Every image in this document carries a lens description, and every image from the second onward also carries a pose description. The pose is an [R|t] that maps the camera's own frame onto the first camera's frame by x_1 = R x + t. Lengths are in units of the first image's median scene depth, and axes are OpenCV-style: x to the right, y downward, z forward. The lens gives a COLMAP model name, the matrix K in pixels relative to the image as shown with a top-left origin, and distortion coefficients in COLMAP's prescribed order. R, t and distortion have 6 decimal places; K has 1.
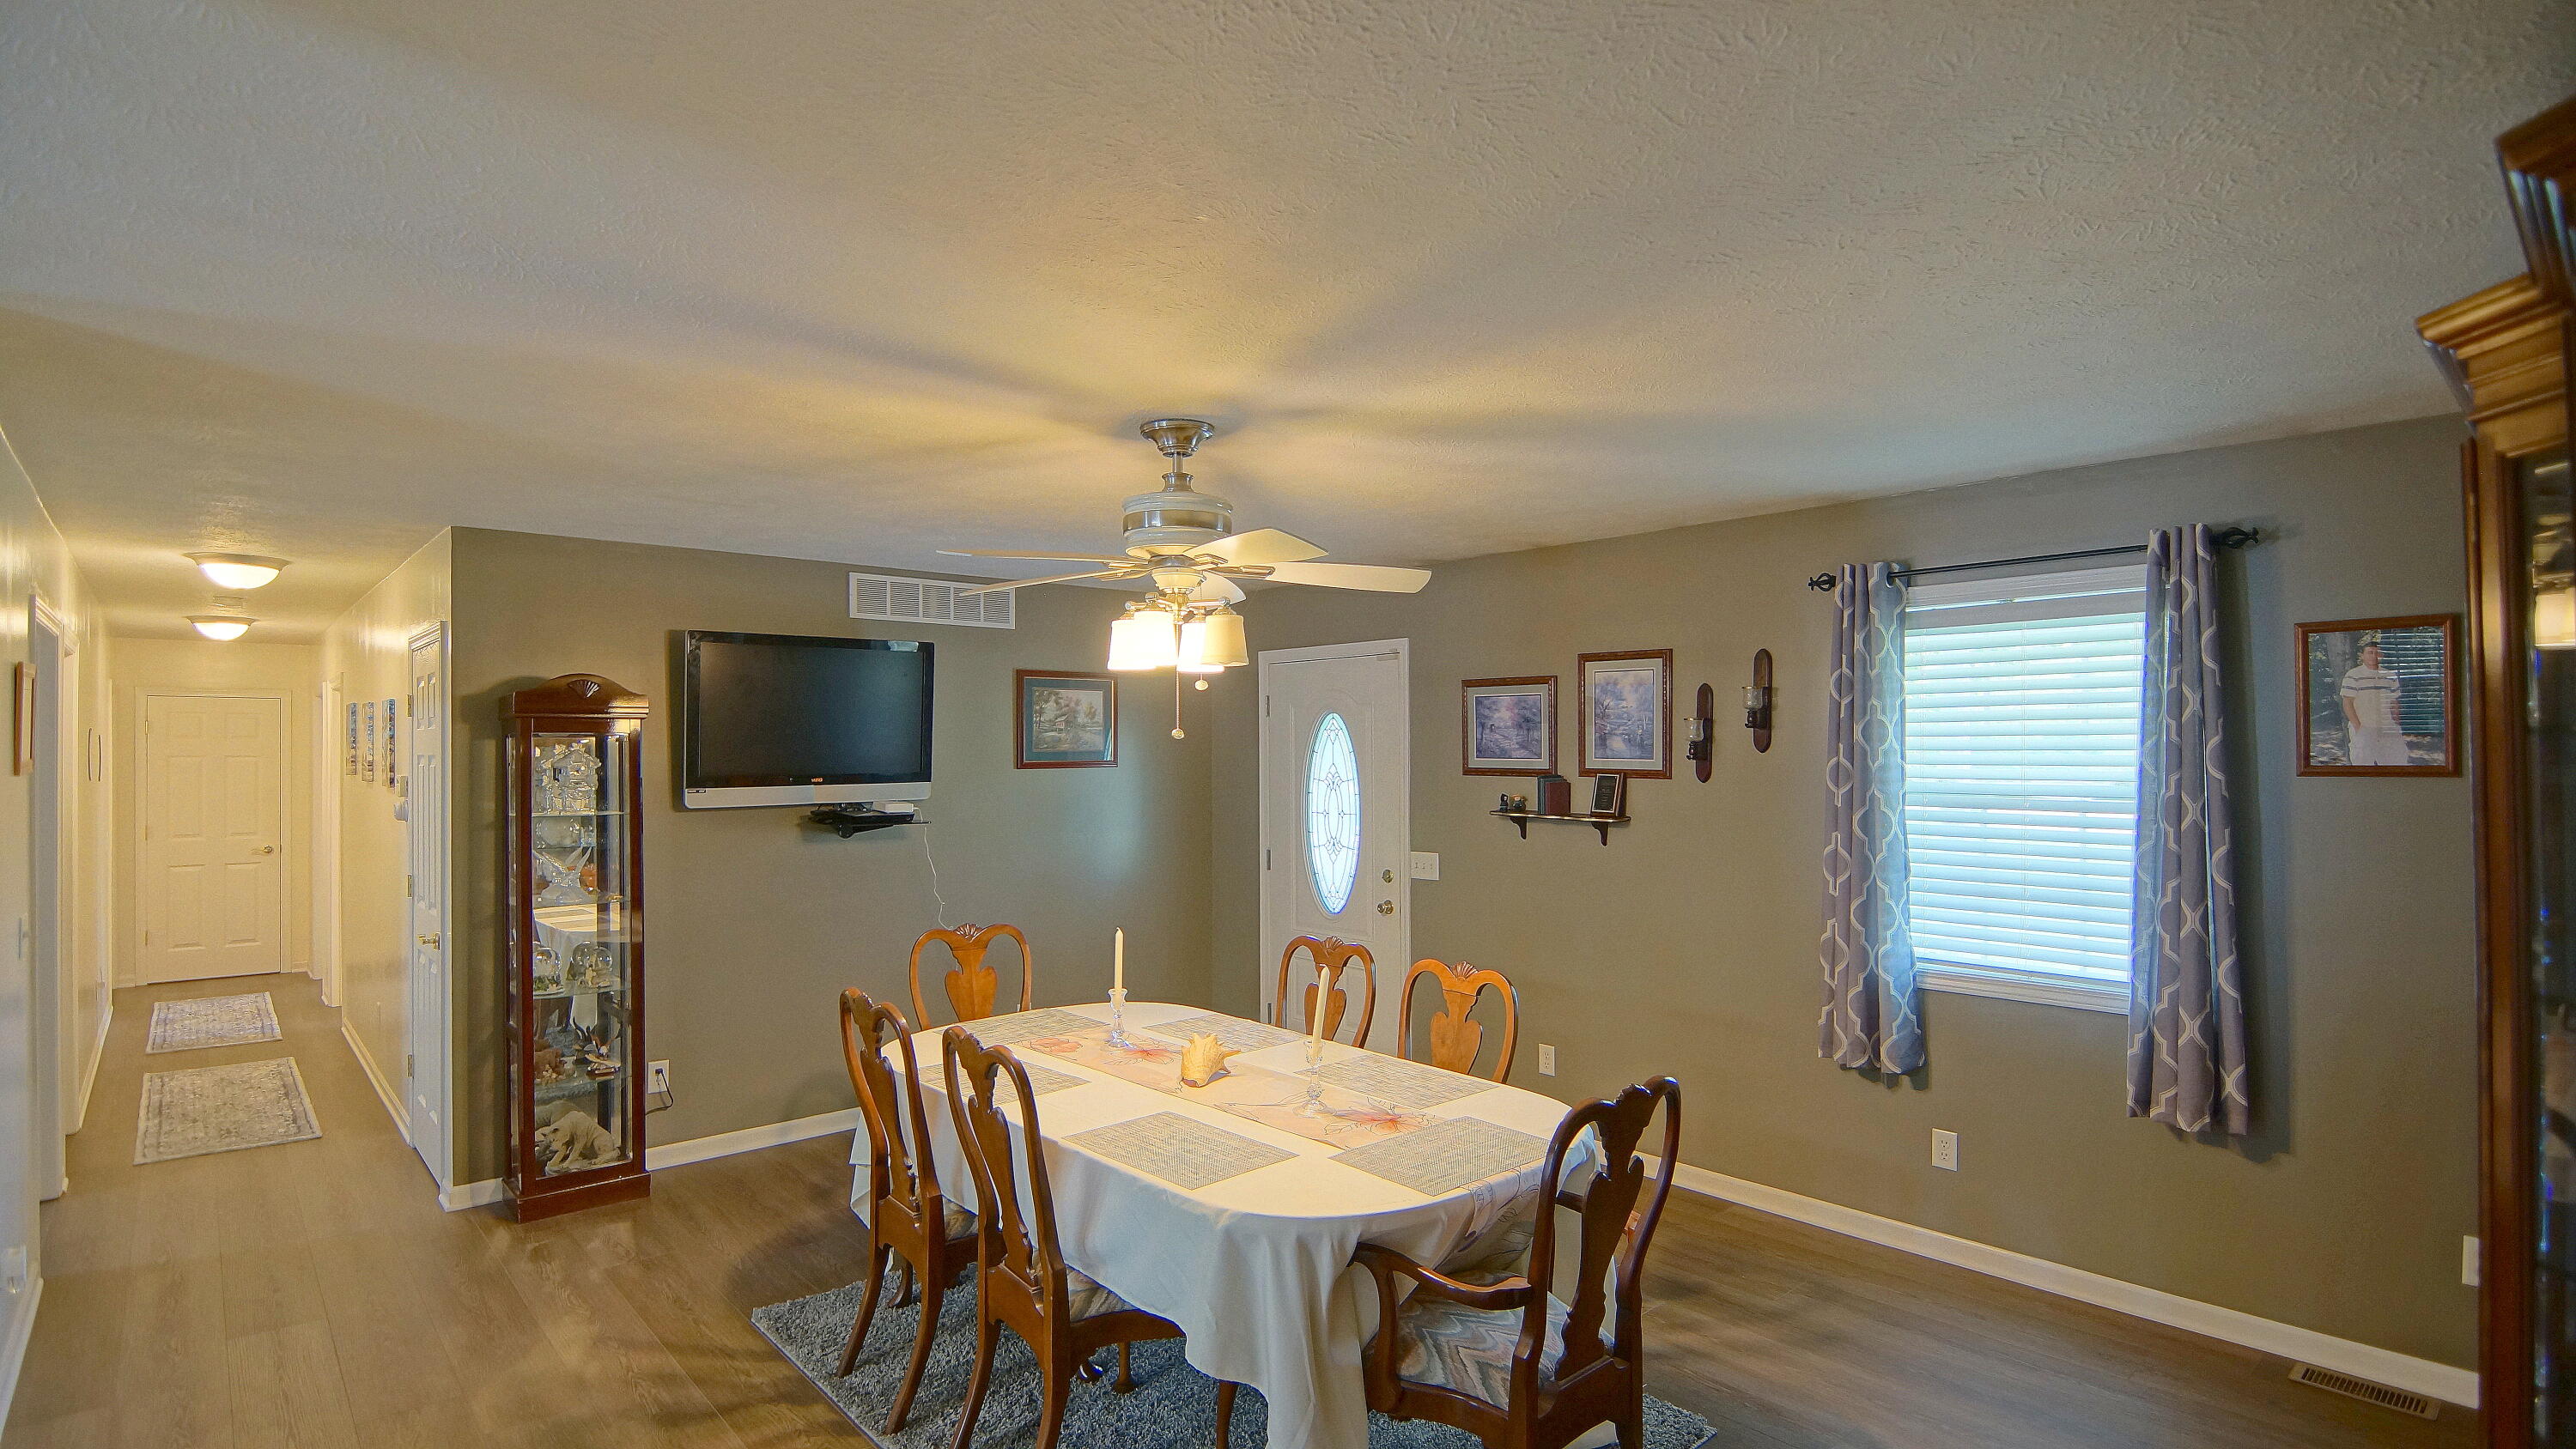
lens RADIAL K [[1242.5, 0, 1264.8], [0, 1242.5, 744.2], [0, 0, 1]] dist [-0.030691, -0.000744]
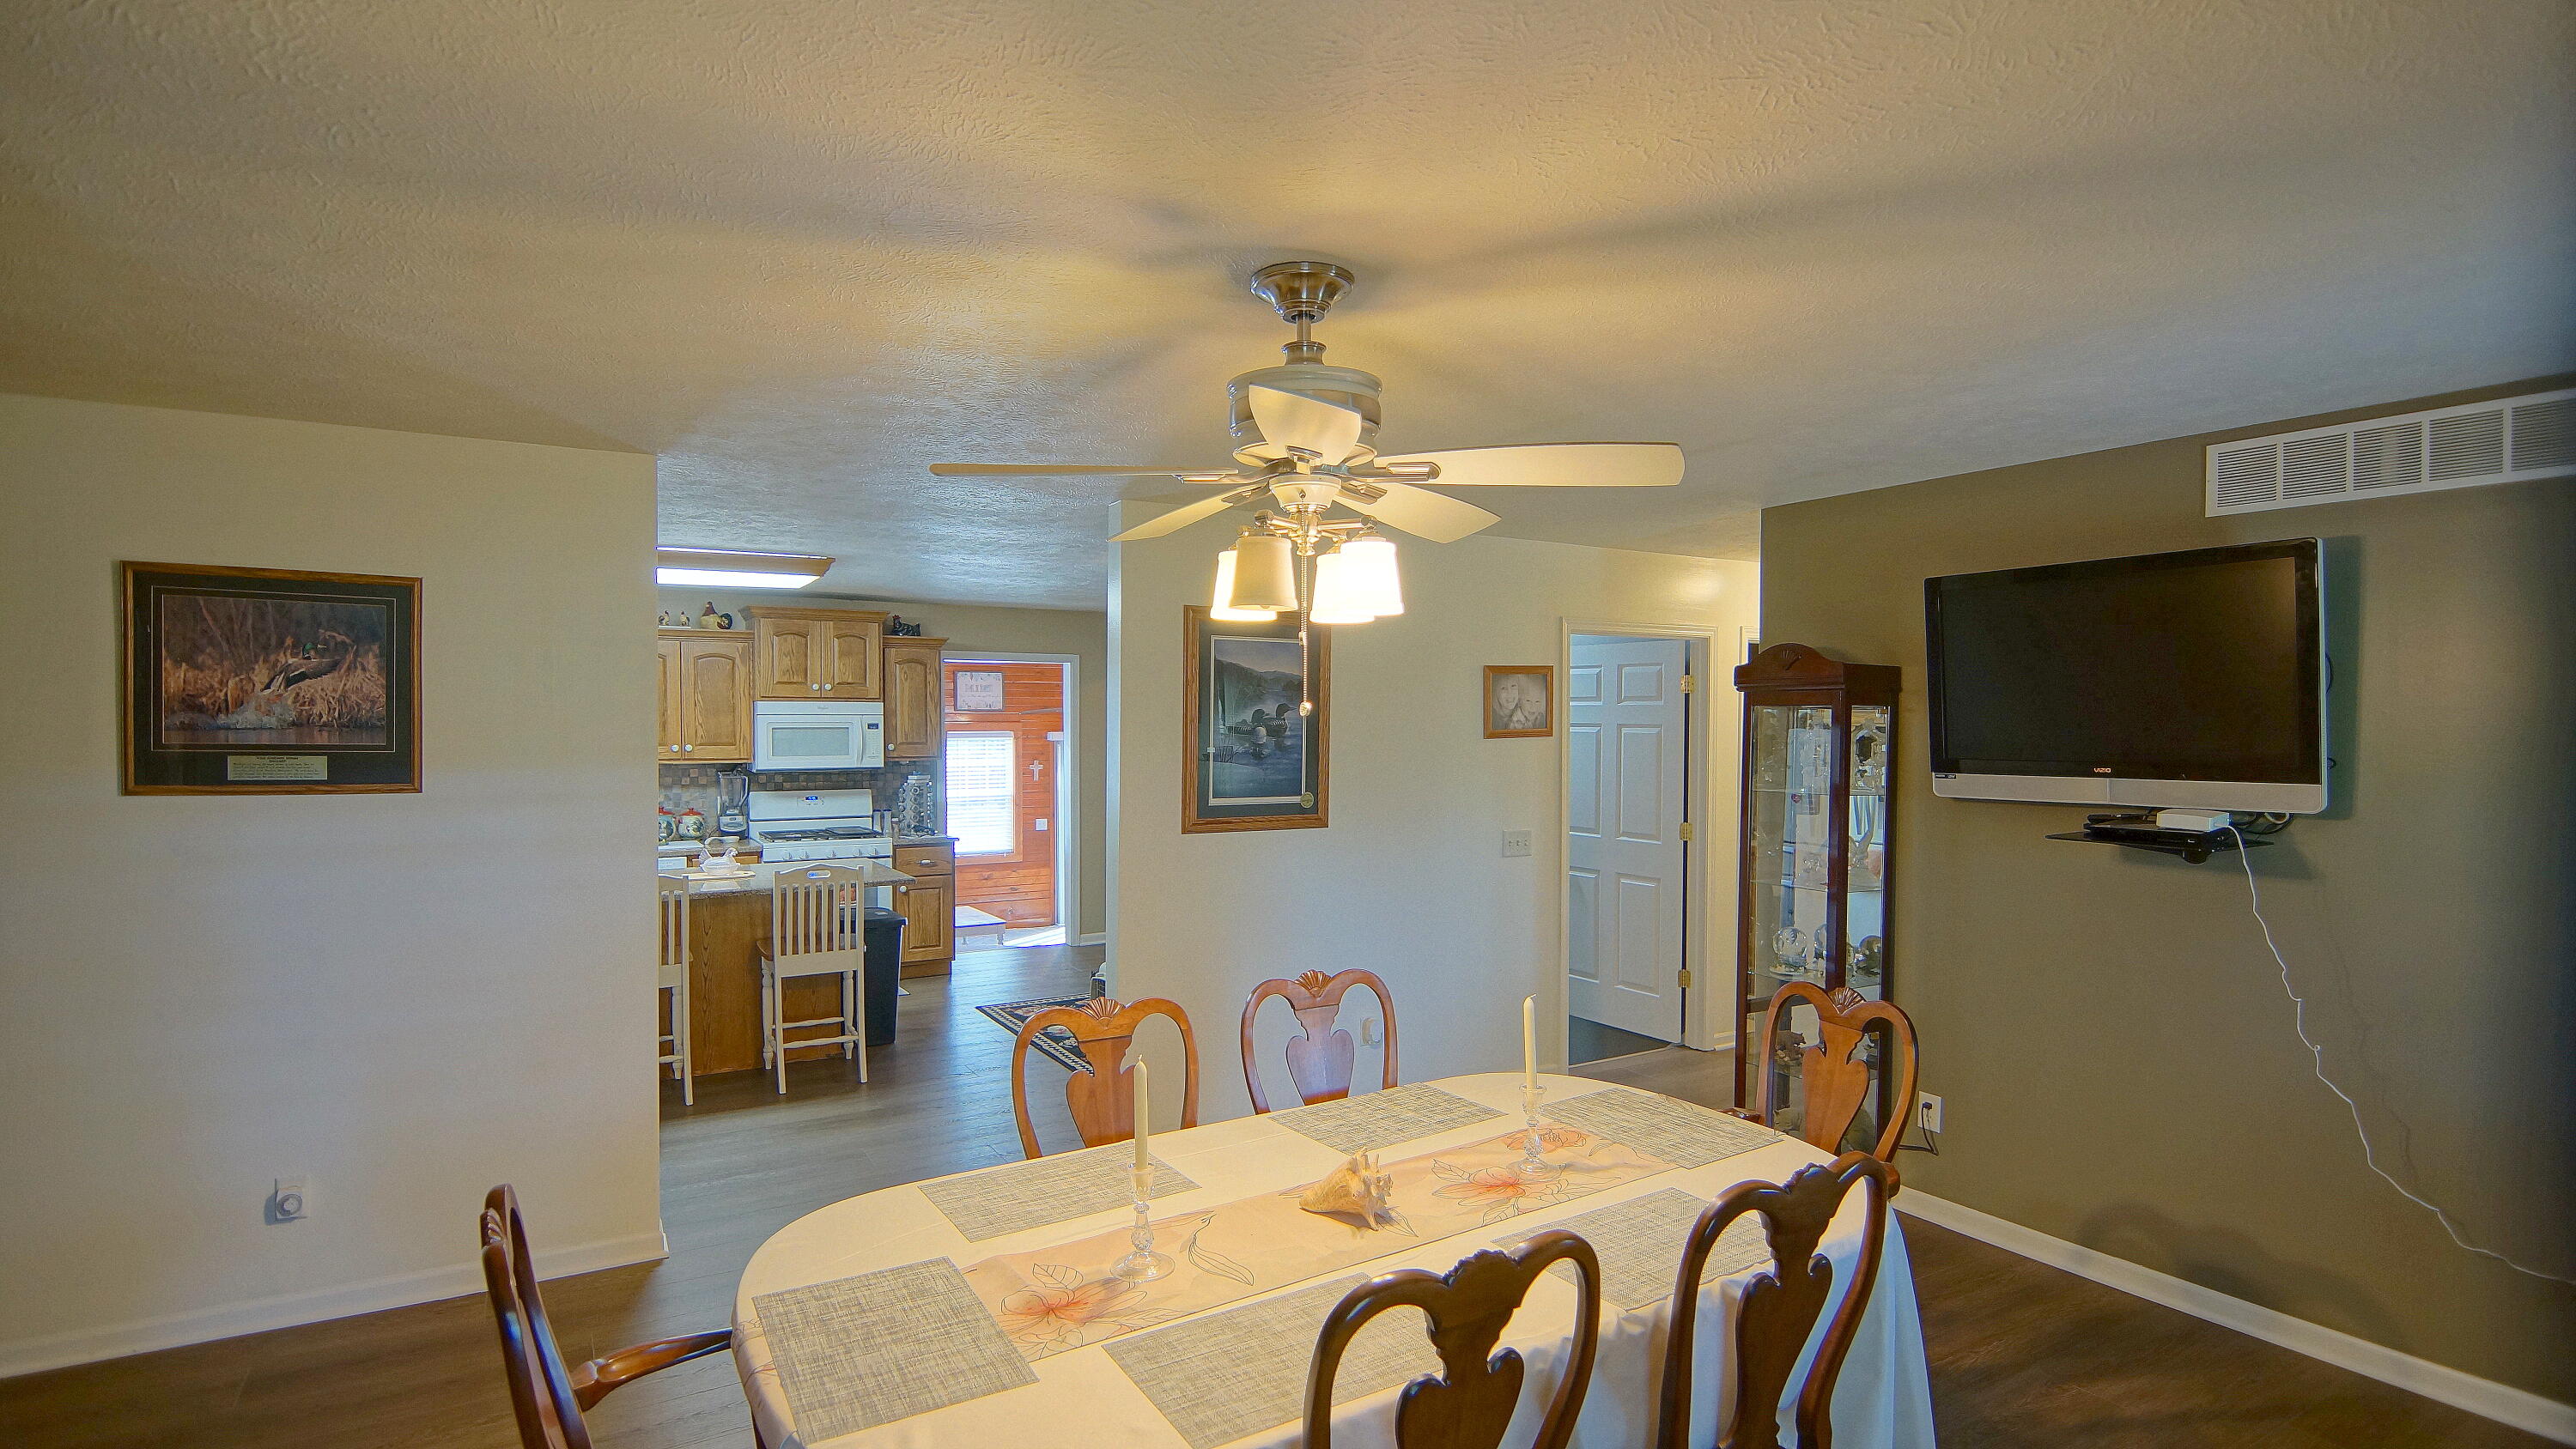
lens RADIAL K [[1242.5, 0, 1264.8], [0, 1242.5, 744.2], [0, 0, 1]] dist [-0.030691, -0.000744]
pose [[-0.179238, 0.025372, -0.983478, 0.387558], [0.004953, 0.999678, 0.024887, -0.004178], [0.983793, -0.000410, -0.179306, 0.669388]]
